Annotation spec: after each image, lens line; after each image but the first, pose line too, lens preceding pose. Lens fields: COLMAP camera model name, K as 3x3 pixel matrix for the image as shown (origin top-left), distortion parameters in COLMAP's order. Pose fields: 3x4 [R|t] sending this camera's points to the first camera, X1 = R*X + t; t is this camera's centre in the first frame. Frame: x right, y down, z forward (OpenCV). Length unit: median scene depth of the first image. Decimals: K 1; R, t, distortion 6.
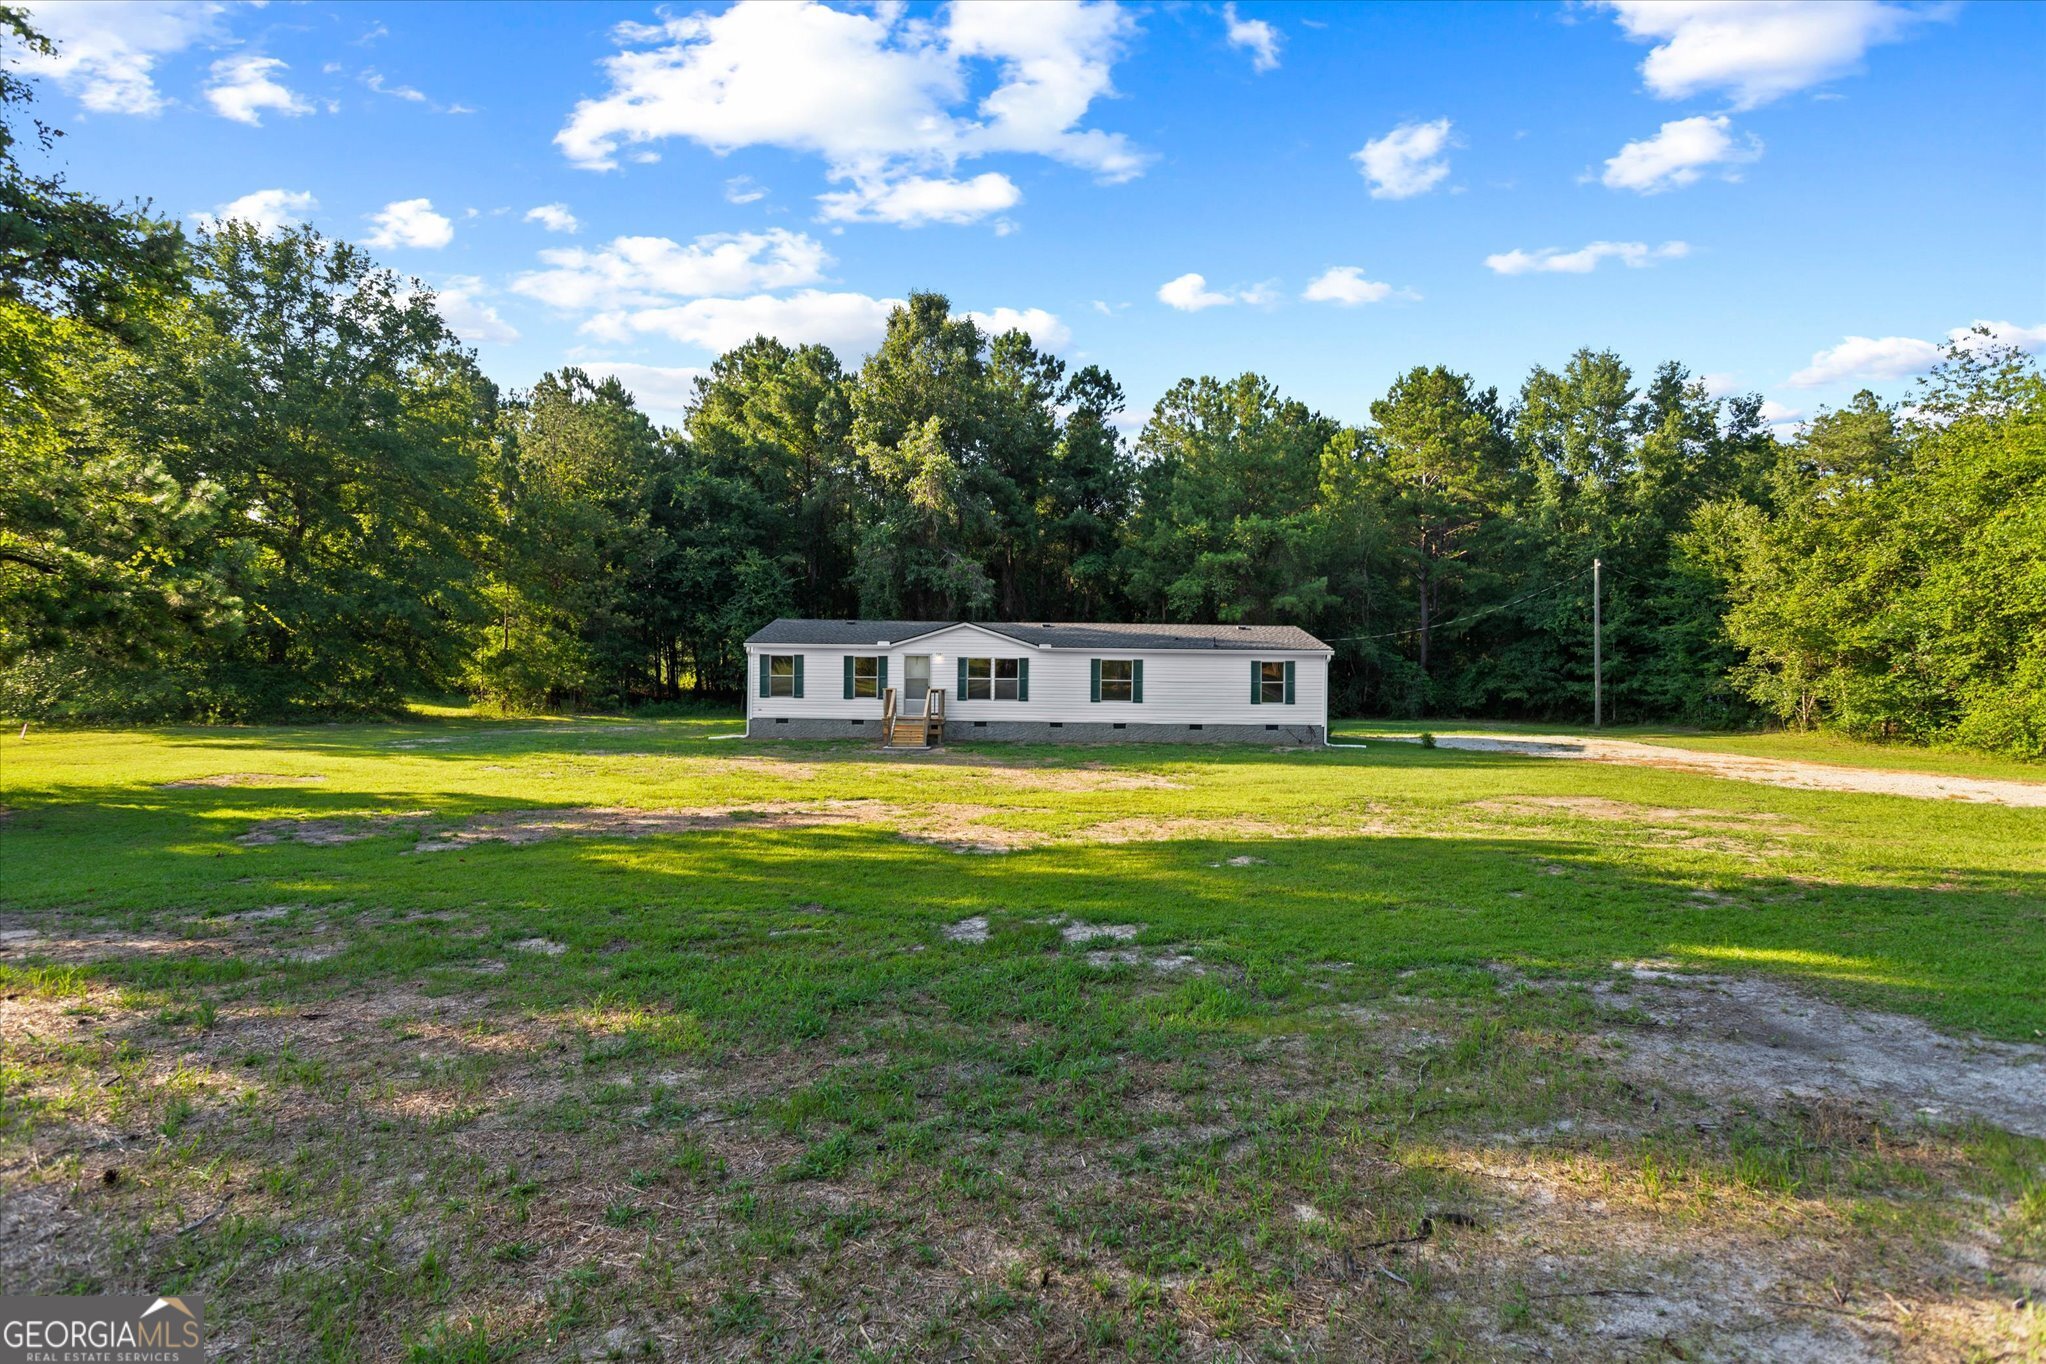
lens RADIAL K [[963.2, 0, 1016.5], [0, 963.2, 664.7], [0, 0, 1]] dist [0.014790, -0.000878]
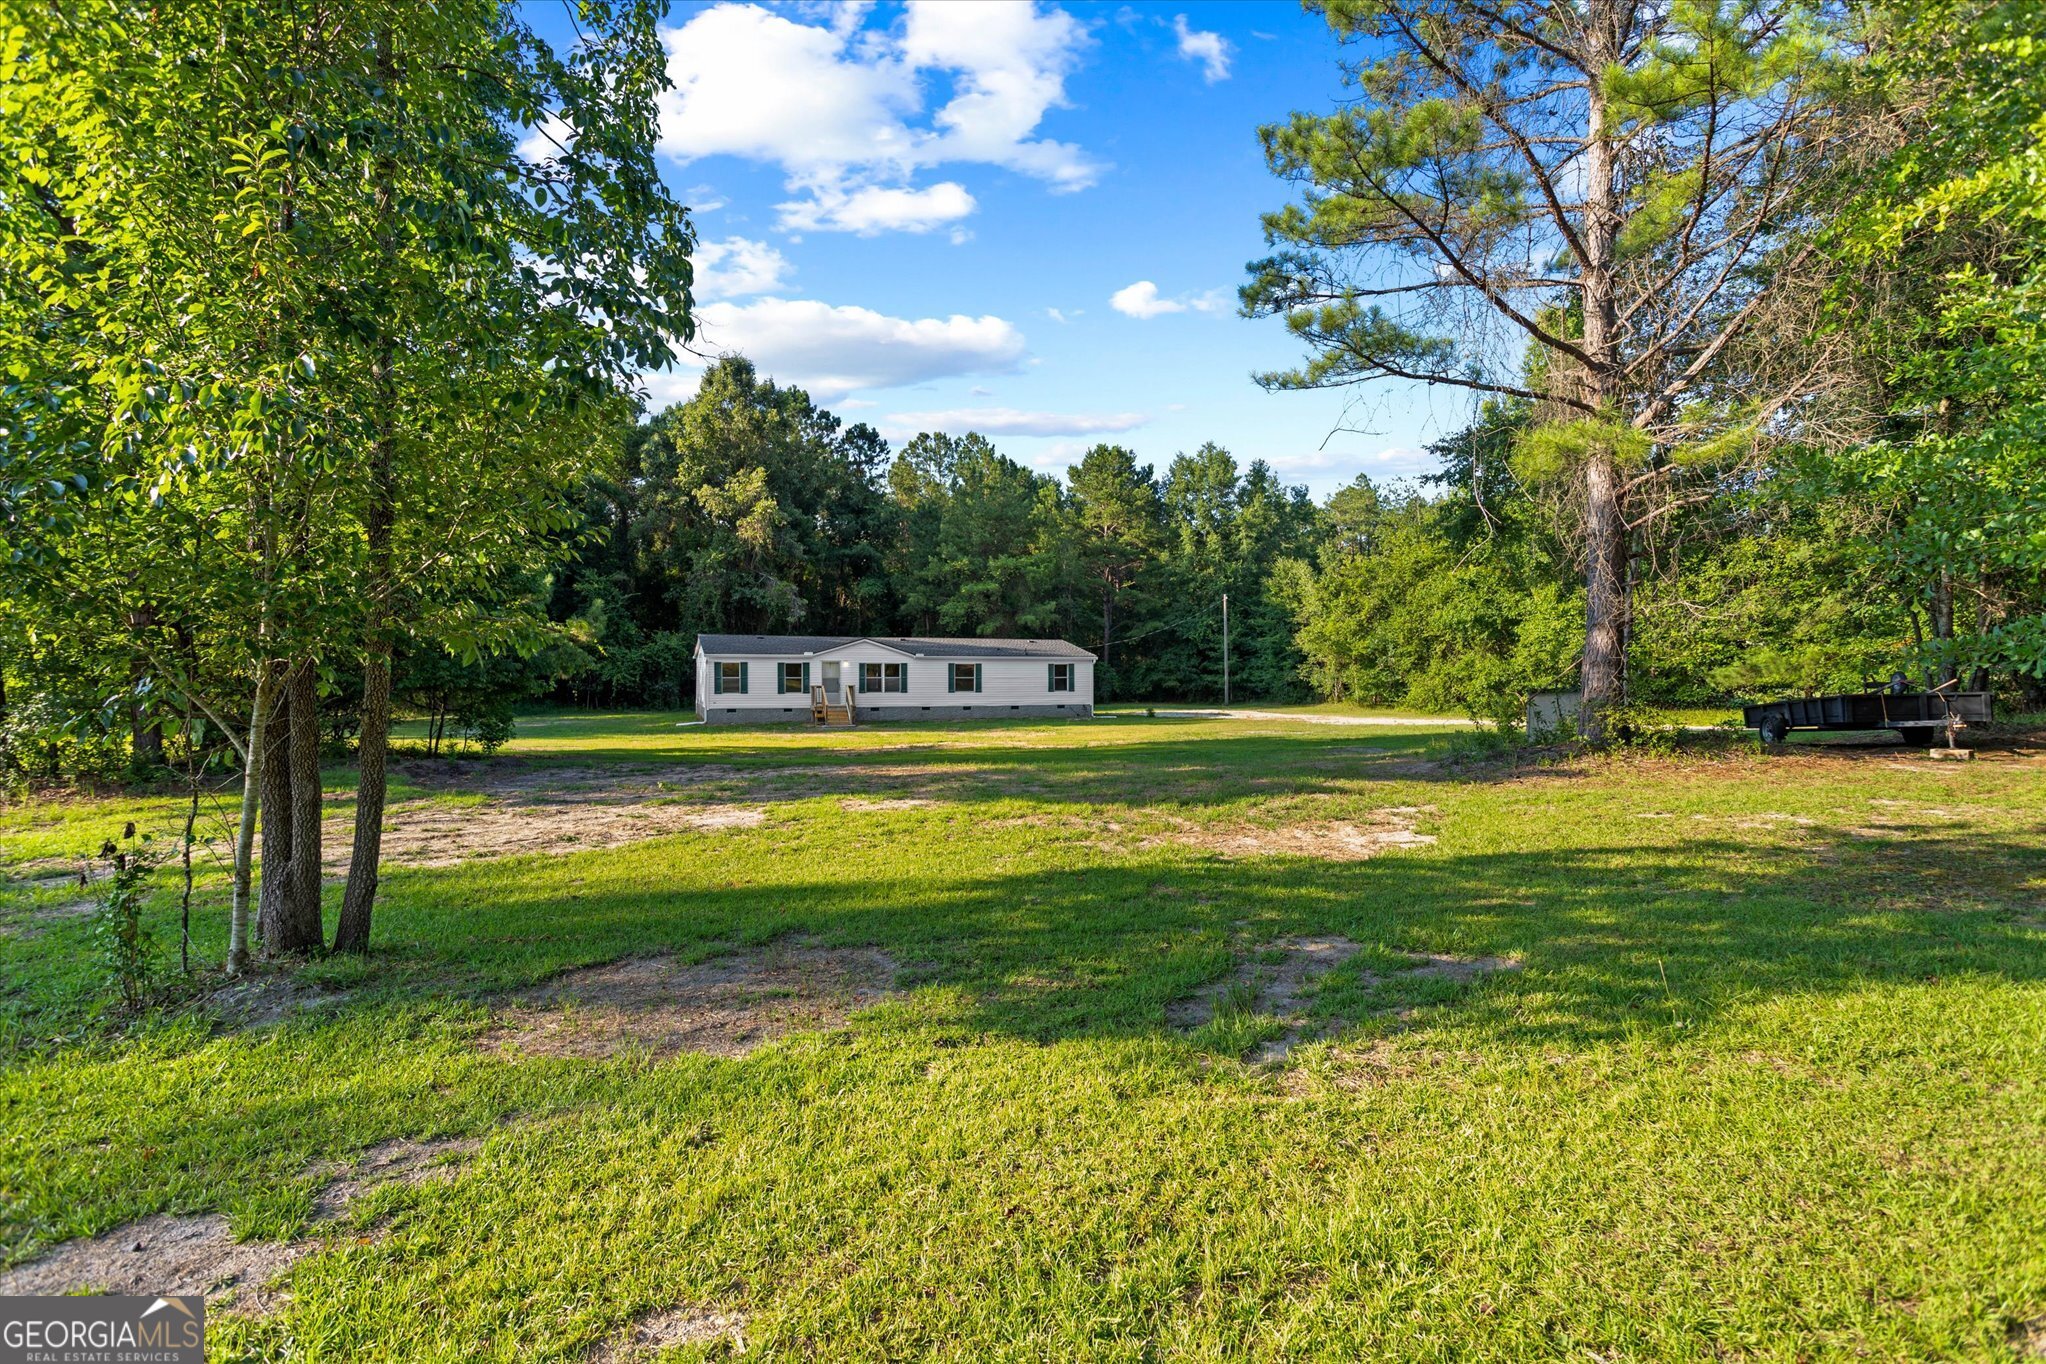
lens RADIAL K [[965.3, 0, 1009.0], [0, 965.3, 669.8], [0, 0, 1]] dist [0.001594, 0.000472]
pose [[0.934201, -0.010509, 0.356592, -0.291635], [0.009226, 0.999943, 0.005299, -0.002406], [-0.356628, -0.001660, 0.934245, -0.331794]]
